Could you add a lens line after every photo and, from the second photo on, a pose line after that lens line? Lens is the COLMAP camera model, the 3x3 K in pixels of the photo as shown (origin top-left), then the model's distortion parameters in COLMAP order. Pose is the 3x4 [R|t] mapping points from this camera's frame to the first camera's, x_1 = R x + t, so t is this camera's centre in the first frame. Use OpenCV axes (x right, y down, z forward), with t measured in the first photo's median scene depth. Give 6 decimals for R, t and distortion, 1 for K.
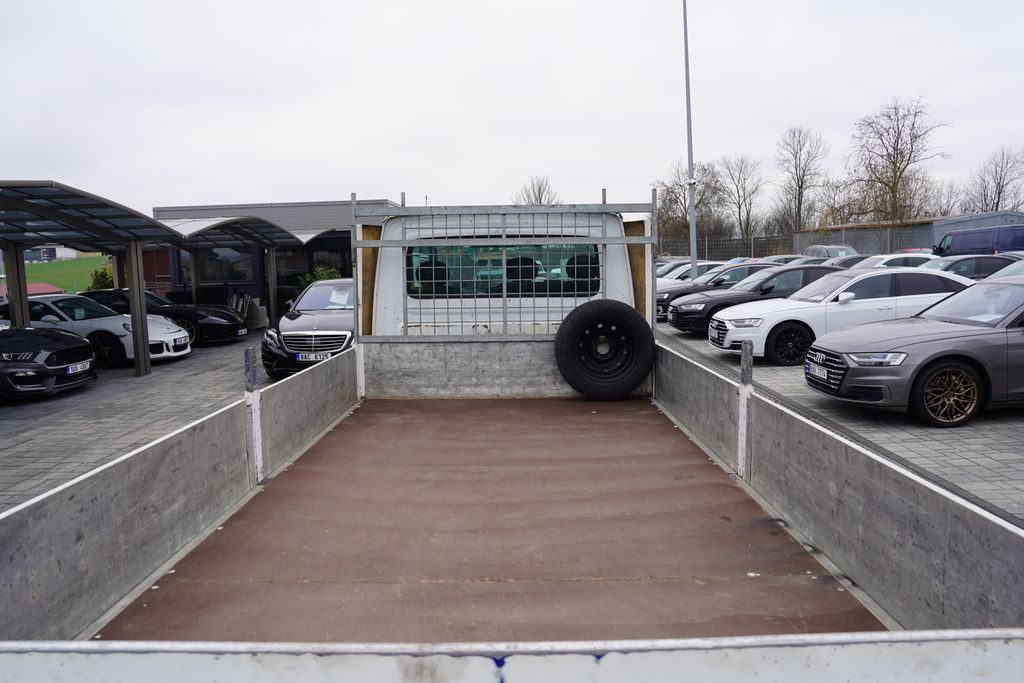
lens RADIAL K [[722.6, 0, 511.9], [0, 722.6, 337.3], [0, 0, 1]] dist [-0.111616, 0.090945]
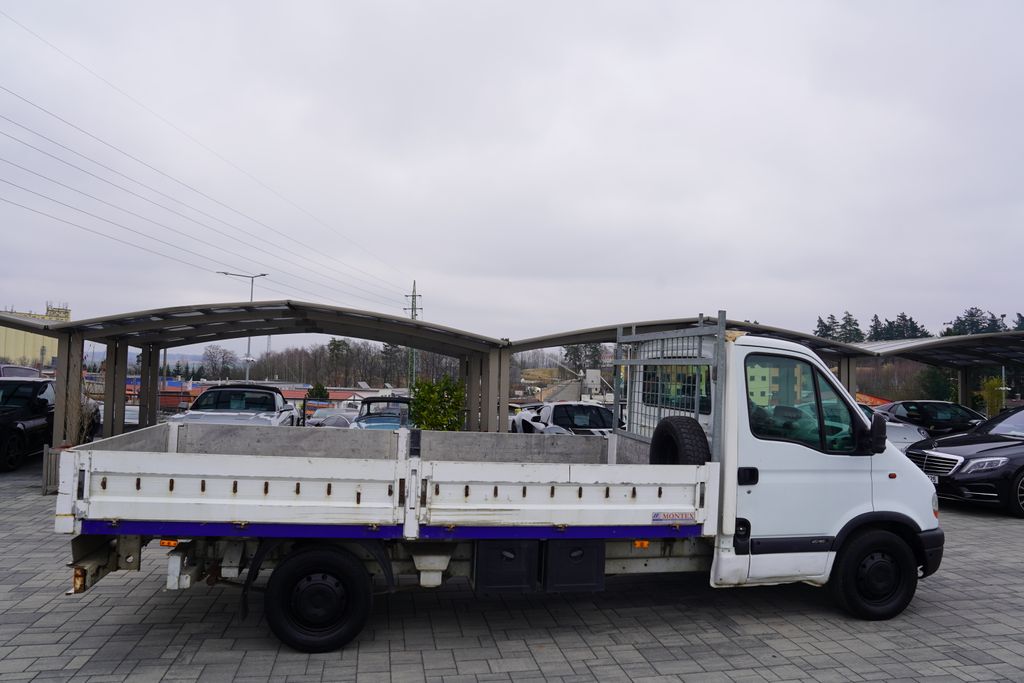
lens RADIAL K [[707.2, 0, 511.0], [0, 707.2, 341.2], [0, 0, 1]] dist [-0.113548, 0.075847]
pose [[0.192446, -0.020155, -0.981100, 0.432537], [-0.132622, 0.990082, -0.046354, -0.031943], [0.972304, 0.139036, 0.187865, 0.213248]]
